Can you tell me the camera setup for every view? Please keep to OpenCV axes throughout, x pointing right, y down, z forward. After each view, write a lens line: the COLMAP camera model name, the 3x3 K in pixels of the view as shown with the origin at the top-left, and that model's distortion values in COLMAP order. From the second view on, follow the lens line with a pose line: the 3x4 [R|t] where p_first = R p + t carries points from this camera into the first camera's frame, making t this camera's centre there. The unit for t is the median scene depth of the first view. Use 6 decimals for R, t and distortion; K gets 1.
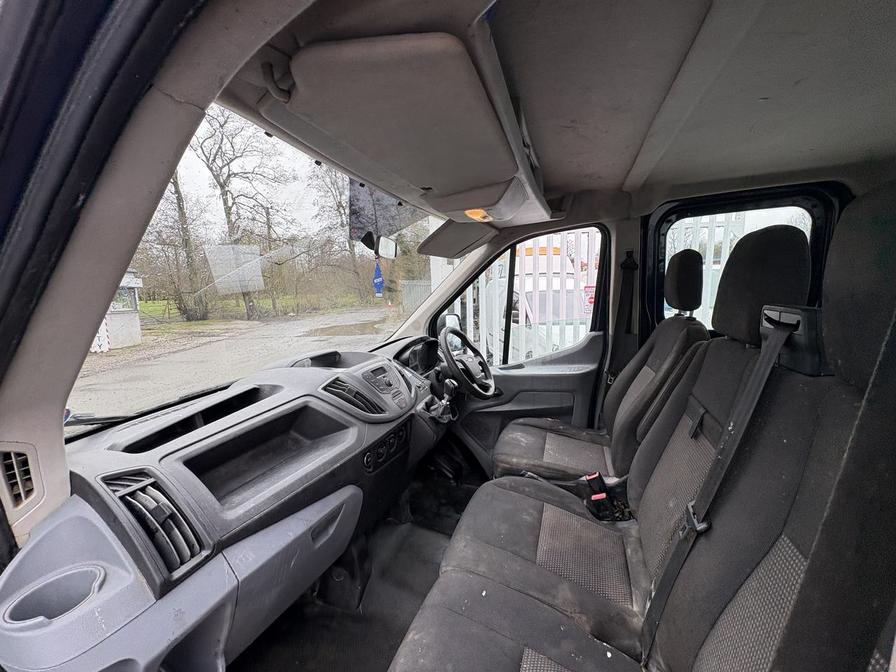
lens RADIAL K [[356.0, 0, 448.9], [0, 356.0, 337.0], [0, 0, 1]] dist [0.001332, 0.000205]
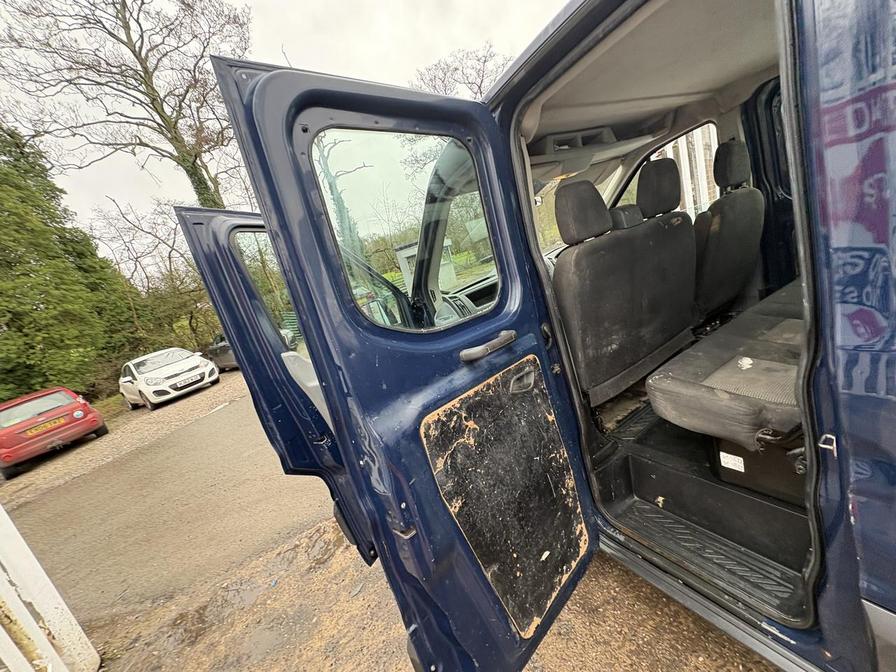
lens RADIAL K [[356.0, 0, 445.4], [0, 356.0, 335.1], [0, 0, 1]] dist [0.001332, 0.000205]
pose [[0.724109, -0.024568, -0.689248, 0.656843], [0.163388, 0.977027, 0.136827, 0.107609], [0.670053, -0.211693, 0.711488, -0.735764]]
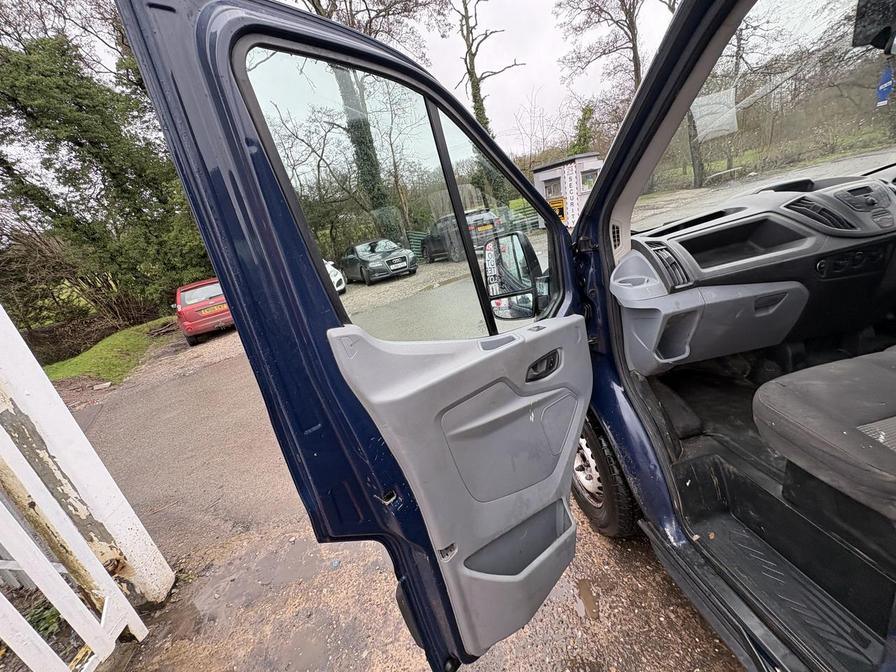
lens RADIAL K [[356.0, 0, 447.4], [0, 356.0, 336.1], [0, 0, 1]] dist [0.001332, 0.000205]
pose [[0.465359, 0.227142, -0.855481, 0.173700], [0.068039, 0.954472, 0.290437, 0.094147], [0.882503, -0.193364, 0.428718, -0.431568]]
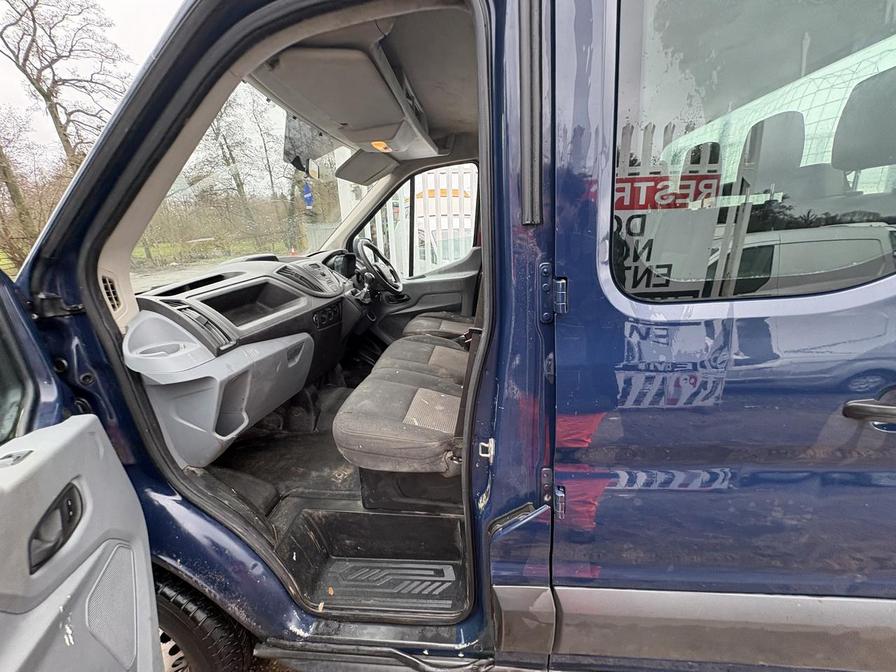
lens RADIAL K [[356.0, 0, 447.7], [0, 356.0, 338.2], [0, 0, 1]] dist [0.001332, 0.000205]
pose [[0.971224, -0.067717, 0.228338, -0.025770], [0.033803, 0.988215, 0.149291, 0.148491], [-0.235756, -0.137277, 0.962068, -0.376635]]
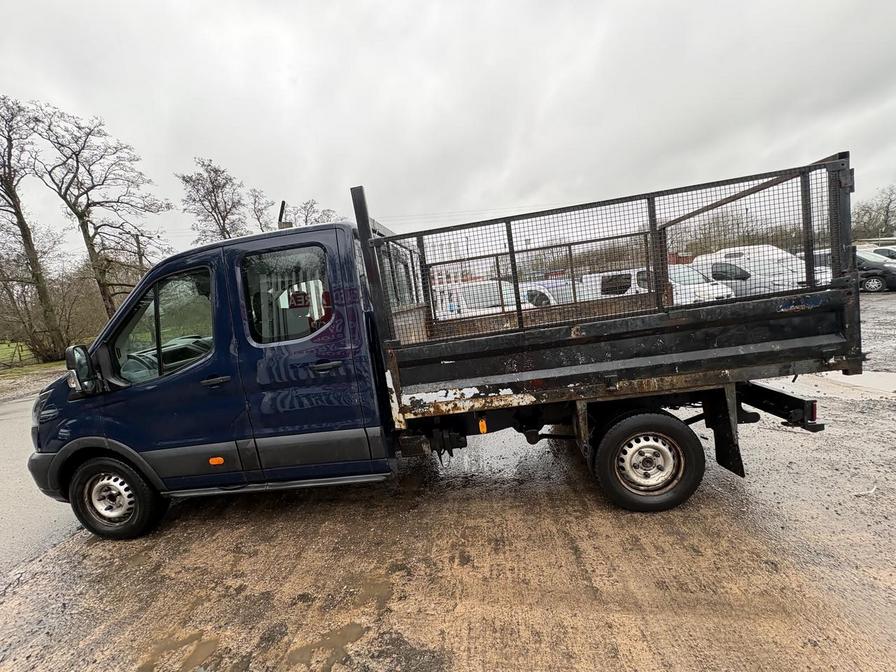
lens RADIAL K [[356.0, 0, 445.6], [0, 356.0, 336.3], [0, 0, 1]] dist [0.001332, 0.000205]
pose [[0.968280, -0.090444, 0.232922, 0.746426], [0.100309, 0.994478, -0.030840, 0.280575], [-0.228847, 0.053226, 0.972006, -1.776019]]
